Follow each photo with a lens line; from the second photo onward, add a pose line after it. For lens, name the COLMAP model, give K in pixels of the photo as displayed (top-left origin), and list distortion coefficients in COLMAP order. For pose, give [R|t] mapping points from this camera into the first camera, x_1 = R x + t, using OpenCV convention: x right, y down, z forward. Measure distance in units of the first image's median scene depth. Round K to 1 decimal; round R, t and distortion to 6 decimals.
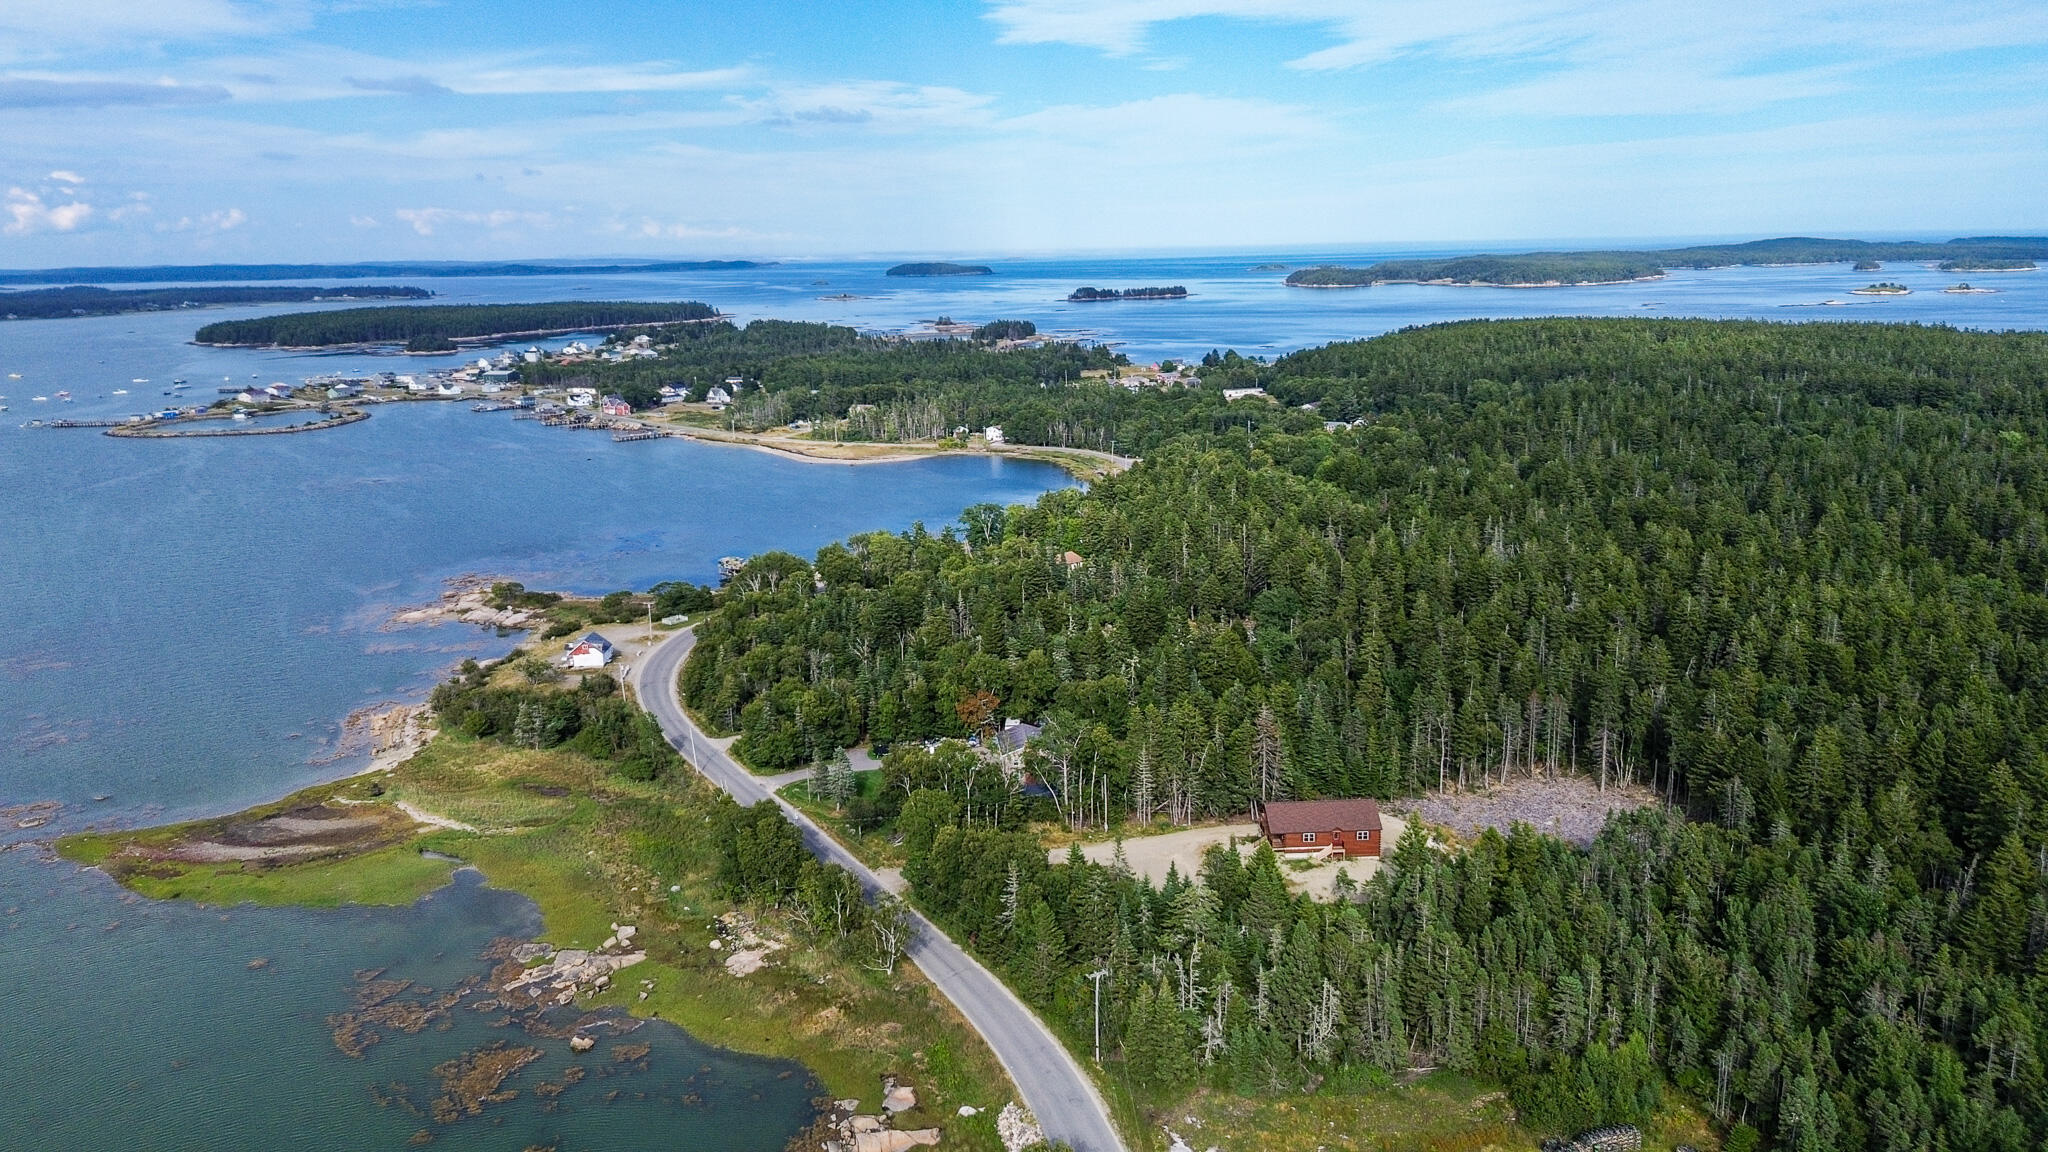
lens RADIAL K [[1474.5, 0, 1024.0], [0, 1474.5, 576.0], [0, 0, 1]] dist [0.077371, -0.084485]
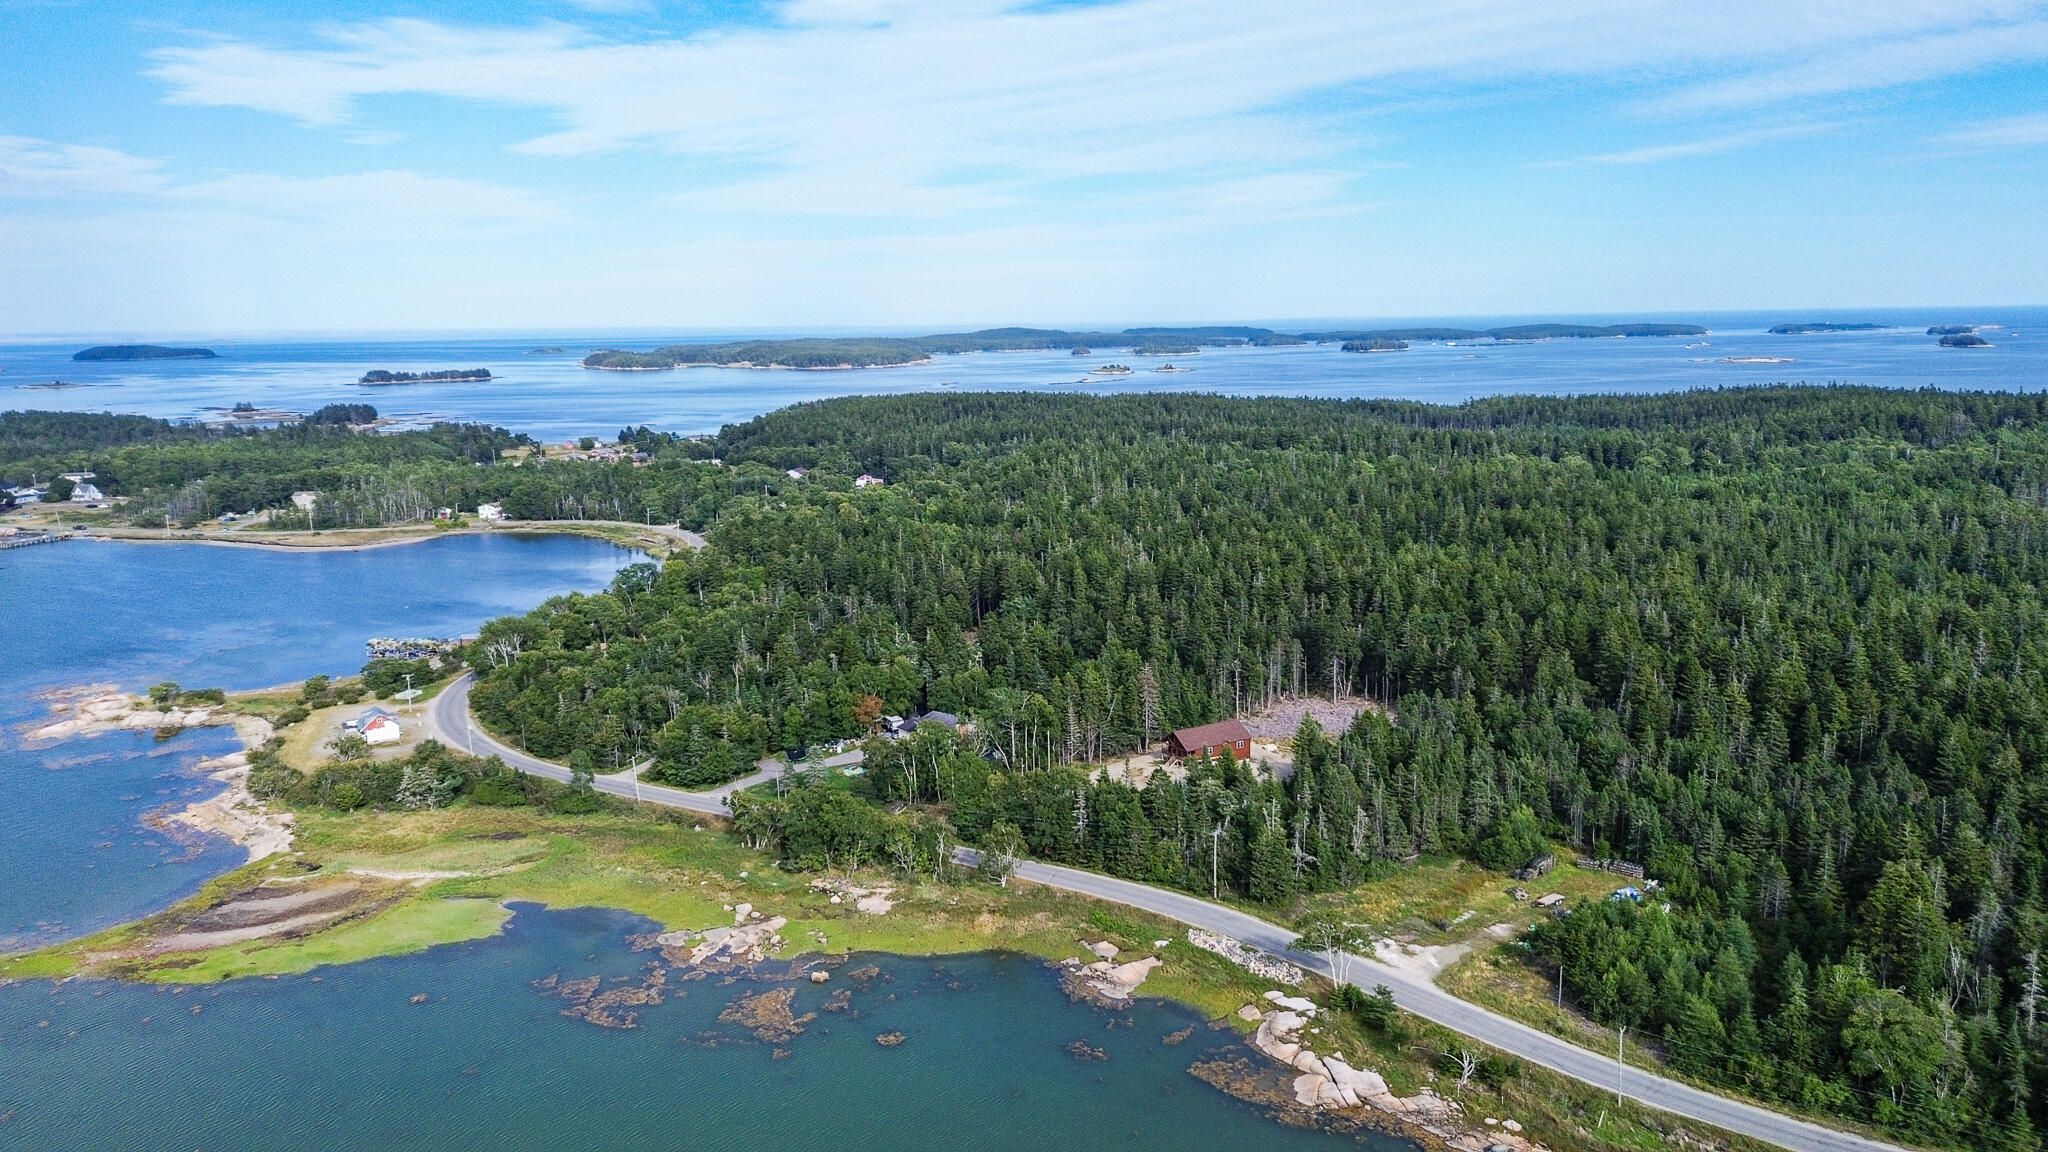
lens RADIAL K [[1470.7, 0, 1024.0], [0, 1470.7, 576.0], [0, 0, 1]] dist [0.077640, -0.086318]
pose [[0.878280, -0.076697, 0.471955, -0.340027], [0.102563, 0.994295, -0.029283, 0.022451], [-0.467017, 0.074124, 0.881136, -0.072779]]
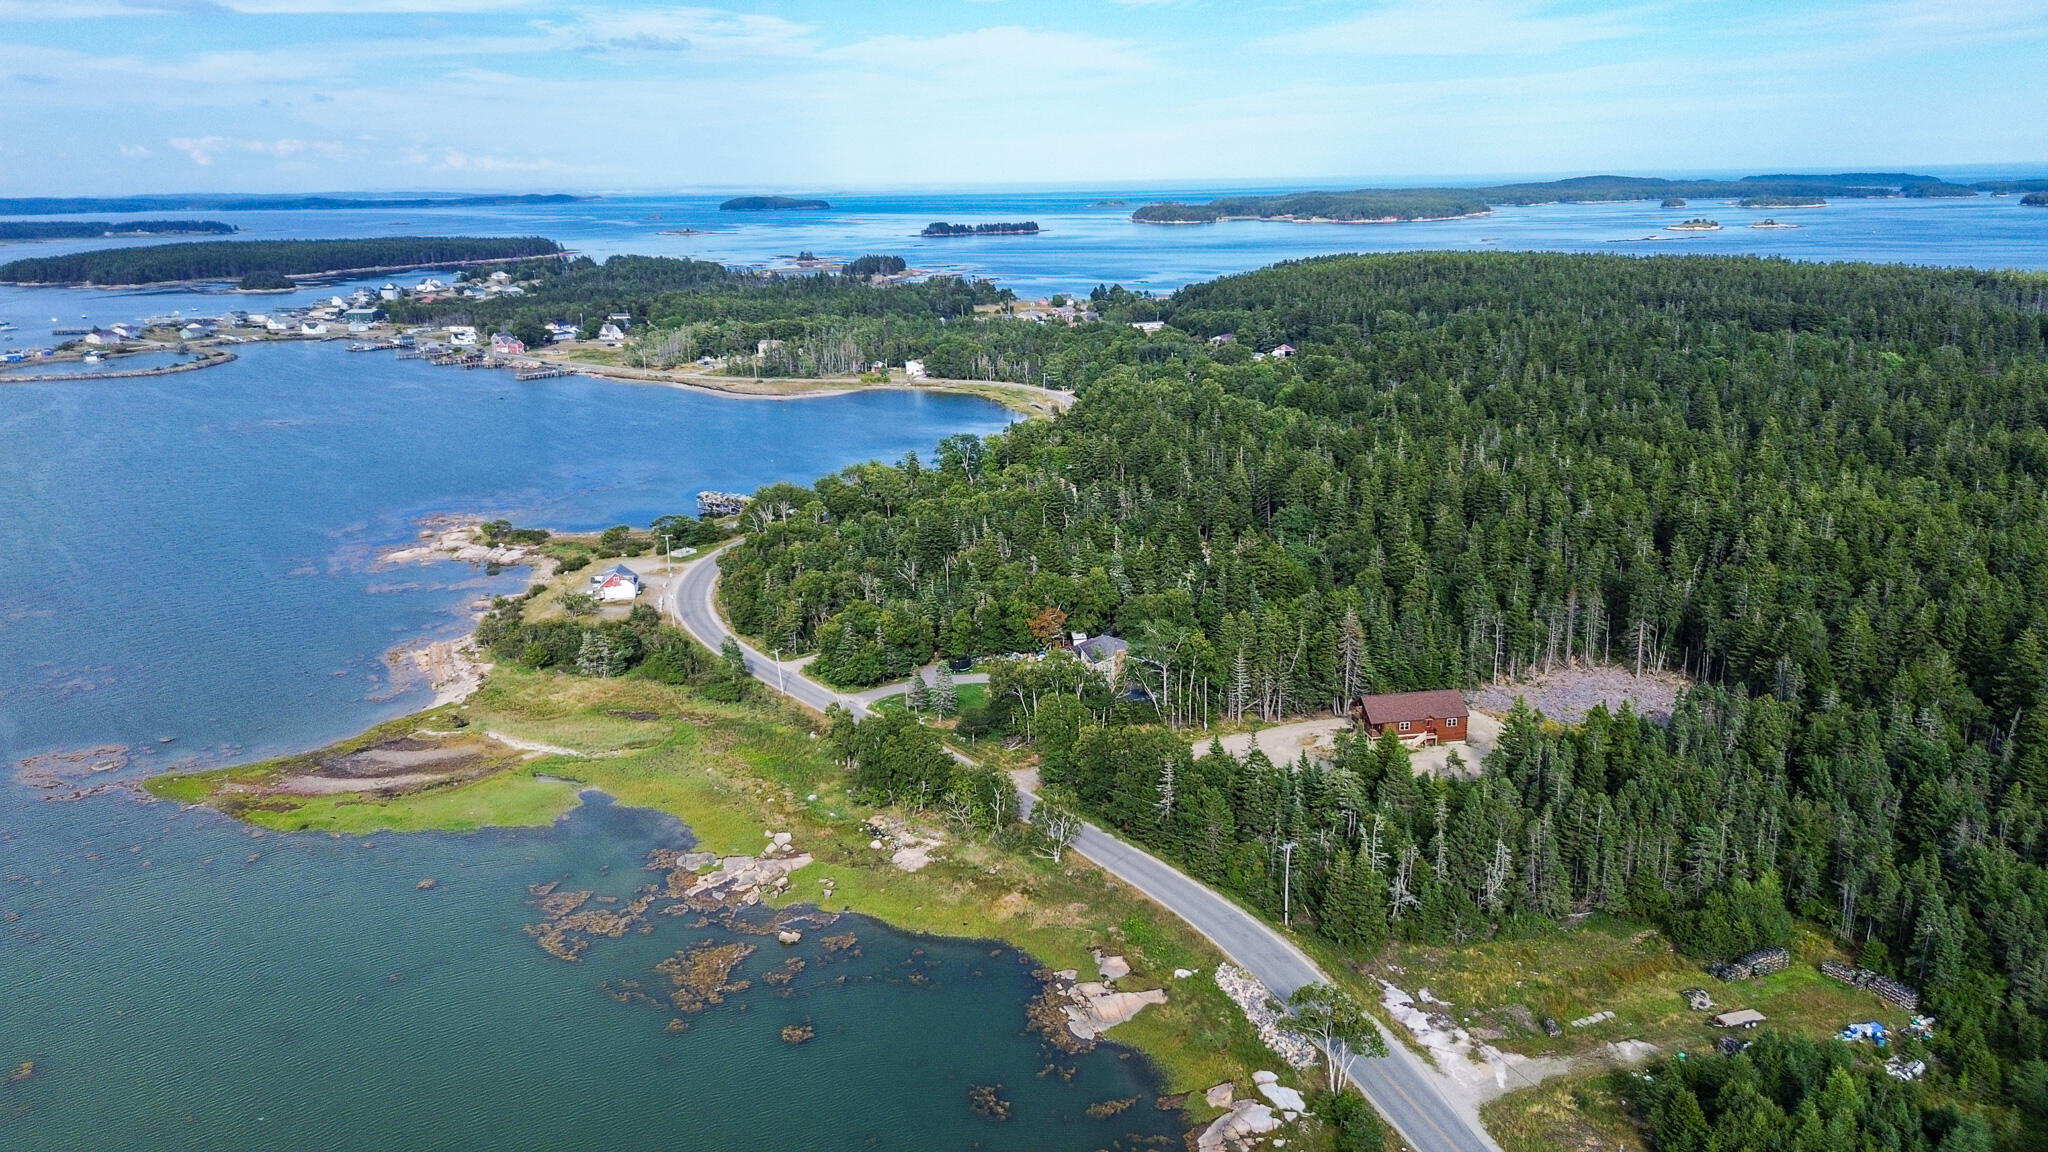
lens RADIAL K [[1470.7, 0, 1024.0], [0, 1470.7, 576.0], [0, 0, 1]] dist [0.077640, -0.086318]
pose [[0.993352, -0.026858, 0.111935, -0.119415], [0.022191, 0.998840, 0.042732, 0.007869], [-0.112953, -0.039964, 0.992796, -0.026096]]
